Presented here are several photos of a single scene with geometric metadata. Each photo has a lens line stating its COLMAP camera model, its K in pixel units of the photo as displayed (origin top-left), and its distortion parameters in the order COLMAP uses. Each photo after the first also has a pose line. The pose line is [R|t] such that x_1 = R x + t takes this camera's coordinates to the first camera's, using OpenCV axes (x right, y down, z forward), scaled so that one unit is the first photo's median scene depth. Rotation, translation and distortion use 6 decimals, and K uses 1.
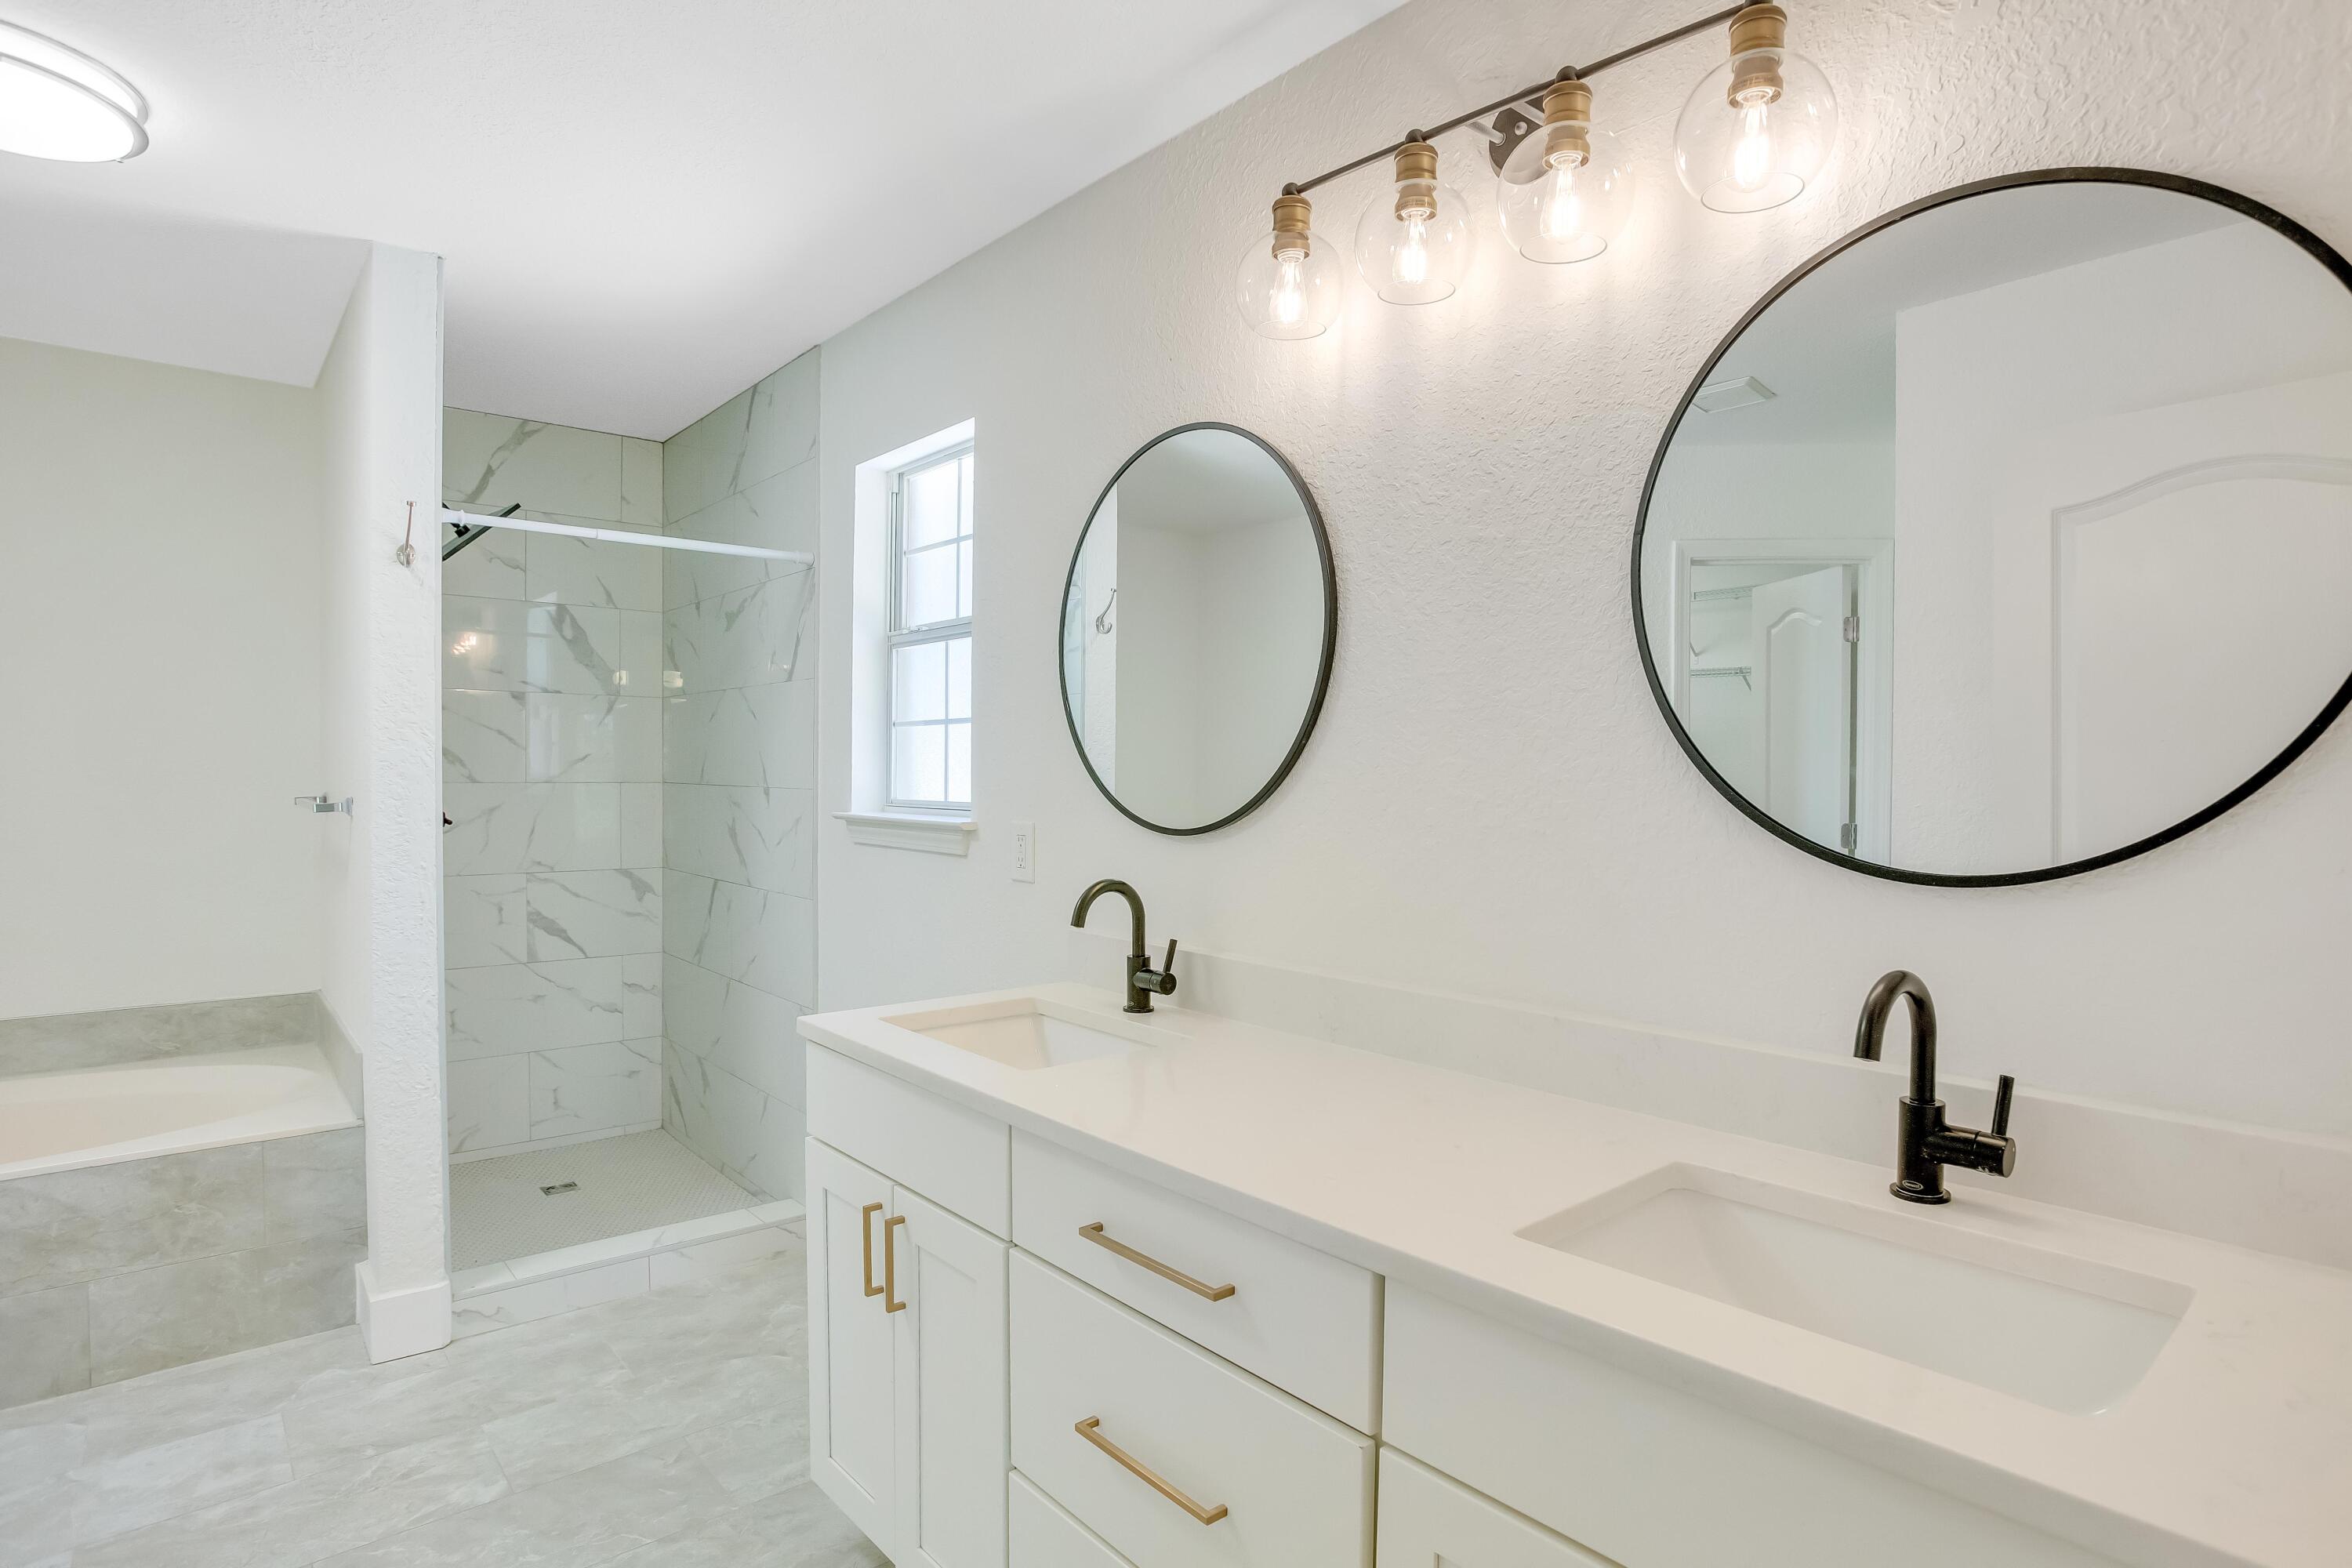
lens RADIAL K [[1191.5, 0, 1181.5], [0, 1191.5, 789.8], [0, 0, 1]] dist [-0.070161, 0.028627]
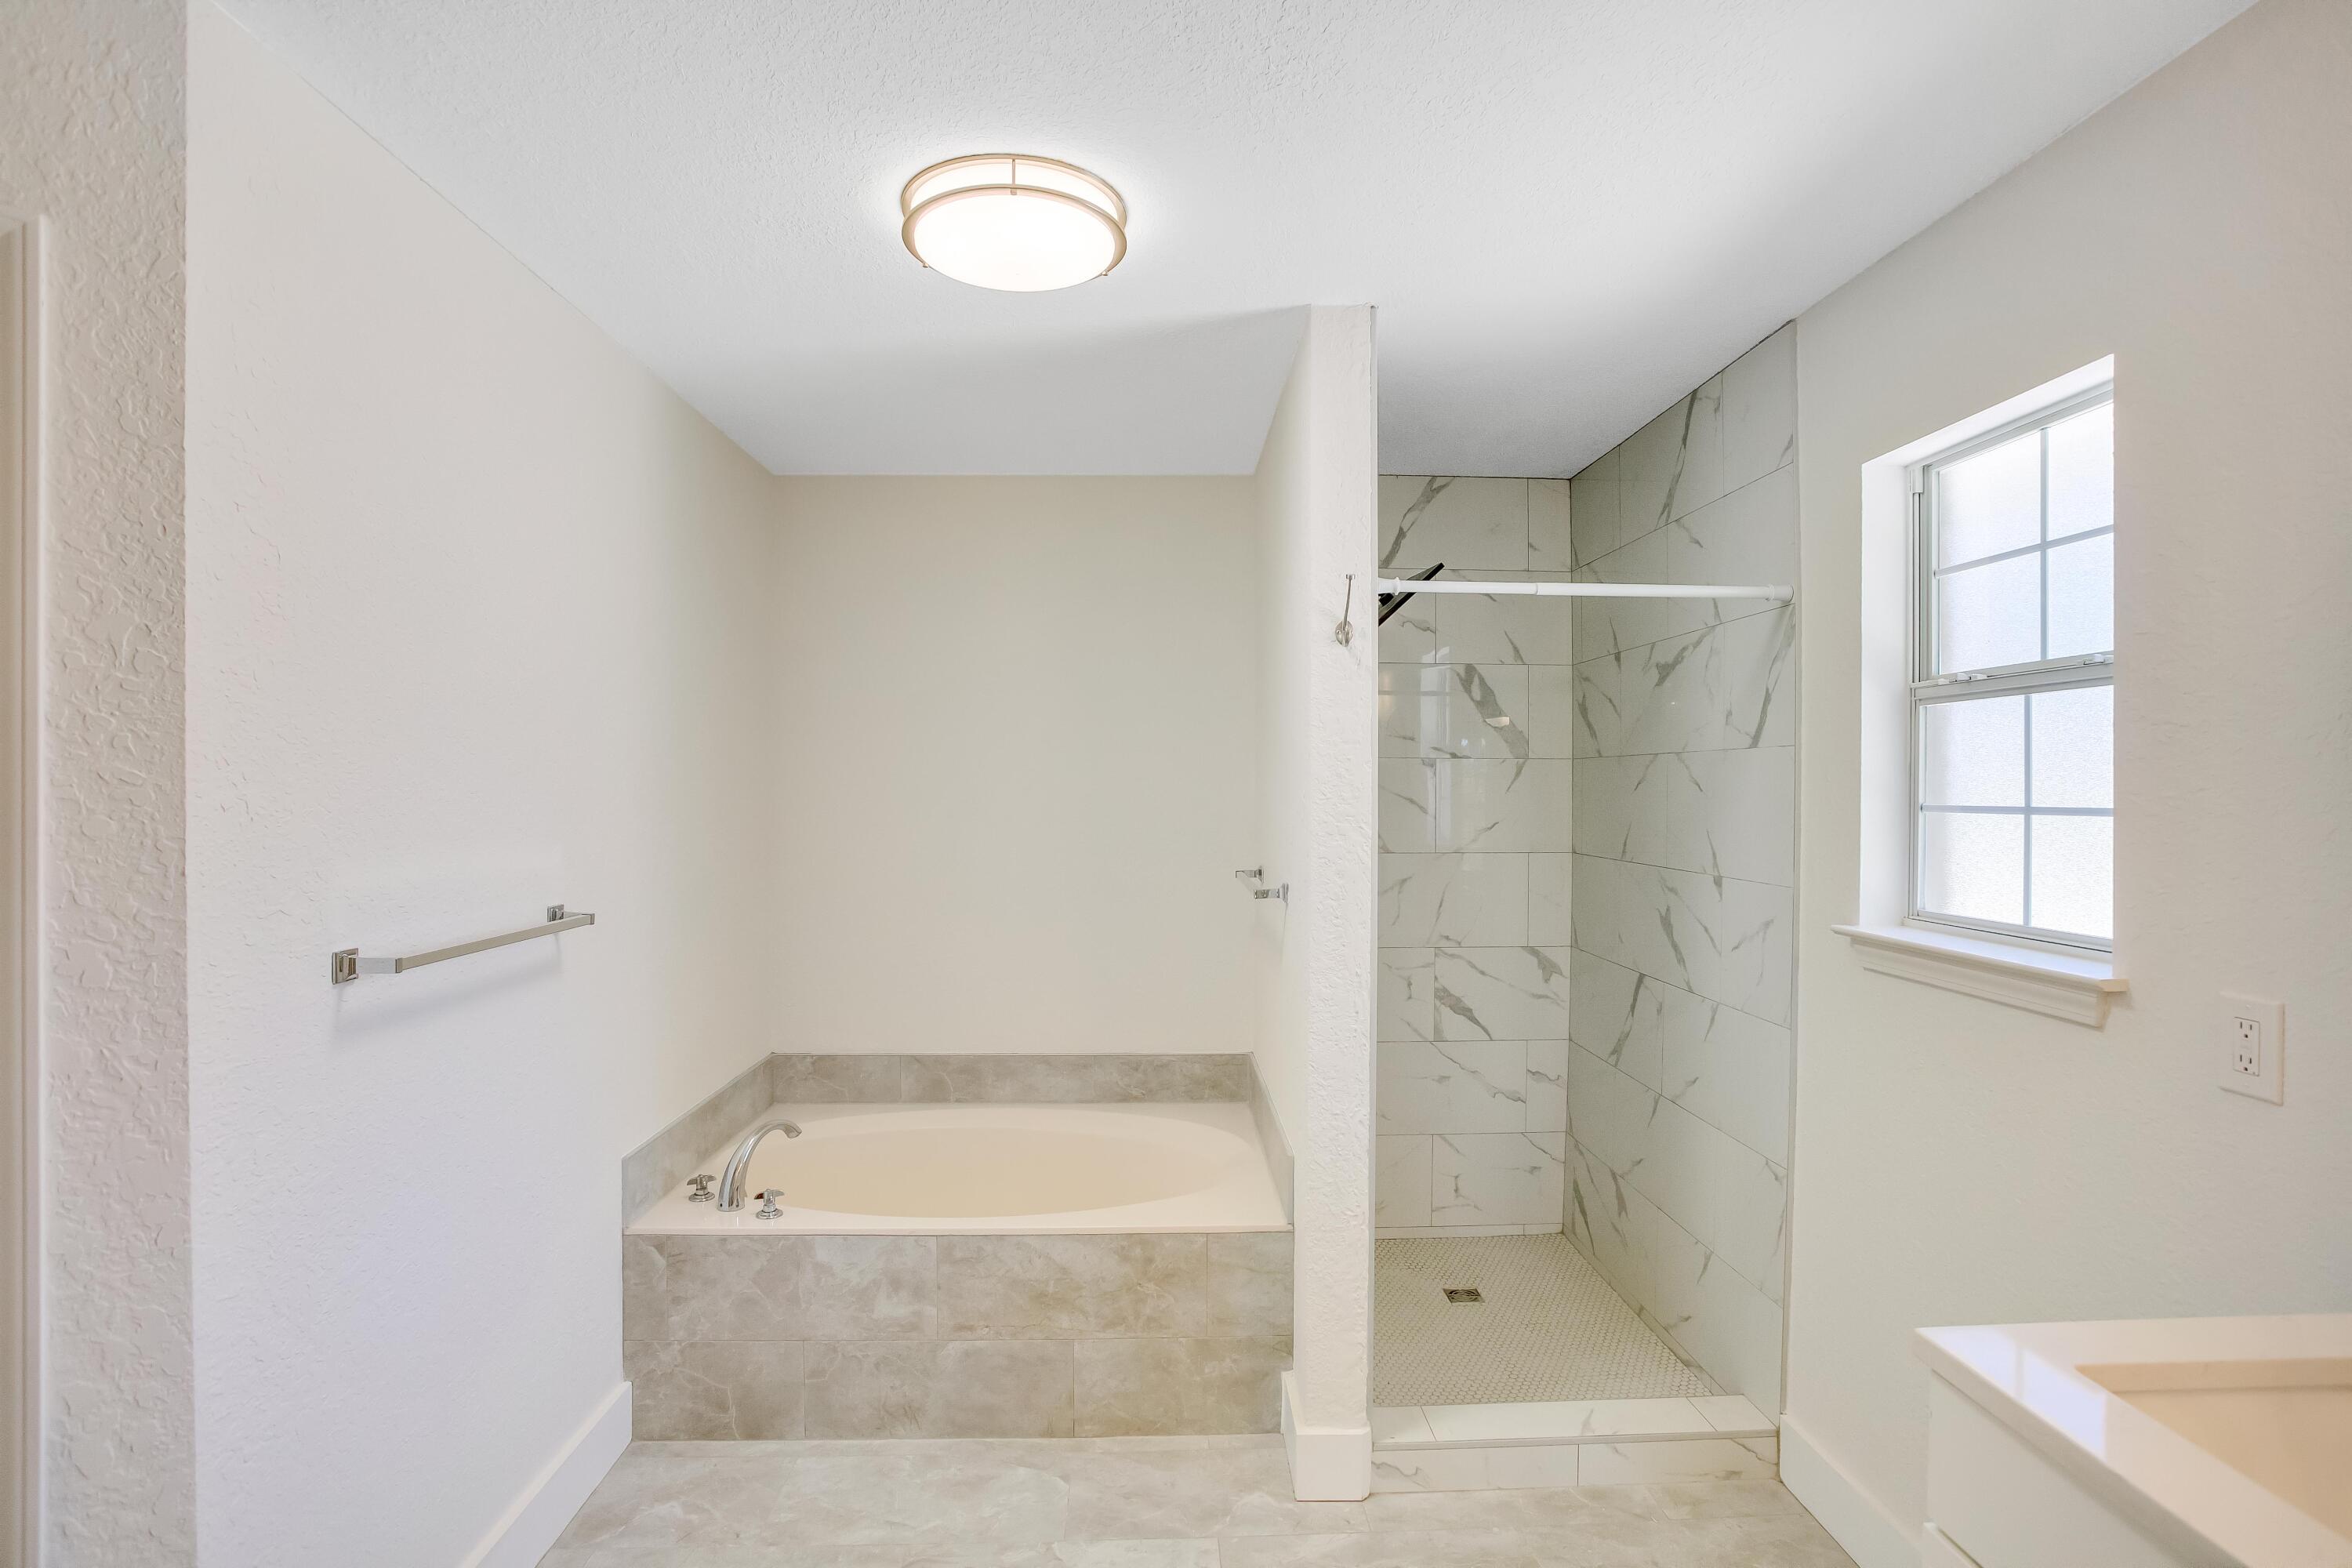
lens RADIAL K [[1191.5, 0, 1181.5], [0, 1191.5, 789.8], [0, 0, 1]] dist [-0.070161, 0.028627]
pose [[0.770812, -0.005841, -0.637036, -0.137396], [-0.011360, 0.999673, -0.022911, -0.045095], [0.636962, 0.024897, 0.770493, 0.158188]]
